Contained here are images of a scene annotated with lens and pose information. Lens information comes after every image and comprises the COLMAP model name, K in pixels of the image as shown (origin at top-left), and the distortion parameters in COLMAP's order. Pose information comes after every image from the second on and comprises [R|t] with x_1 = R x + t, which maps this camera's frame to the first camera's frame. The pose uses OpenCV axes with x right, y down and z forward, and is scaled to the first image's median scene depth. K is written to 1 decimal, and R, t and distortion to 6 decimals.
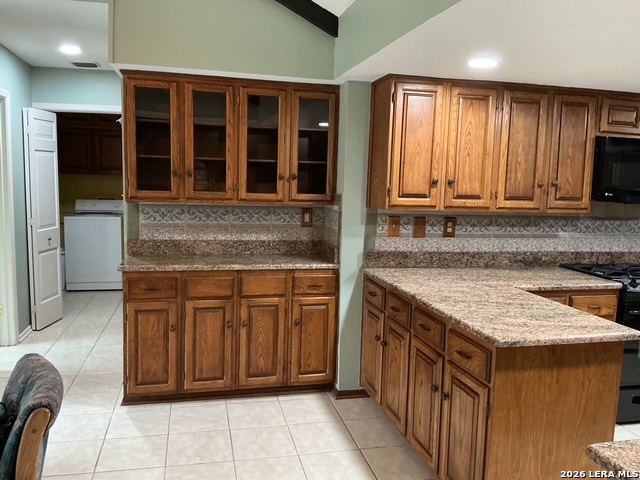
lens RADIAL K [[537.4, 0, 319.3], [0, 537.4, 242.6], [0, 0, 1]] dist [0.049248, -0.091397]
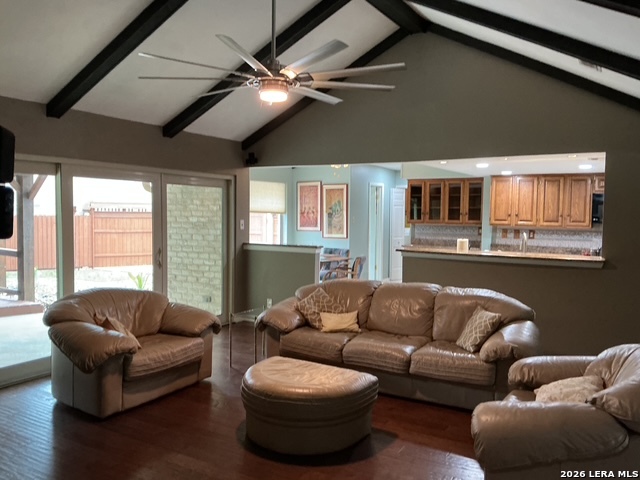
lens RADIAL K [[537.4, 0, 316.7], [0, 537.4, 240.4], [0, 0, 1]] dist [0.049248, -0.091397]
pose [[0.732606, 0.017343, -0.680432, 1.186750], [-0.071686, 0.996082, -0.051794, 0.188039], [0.676867, 0.086723, 0.730979, -1.350341]]
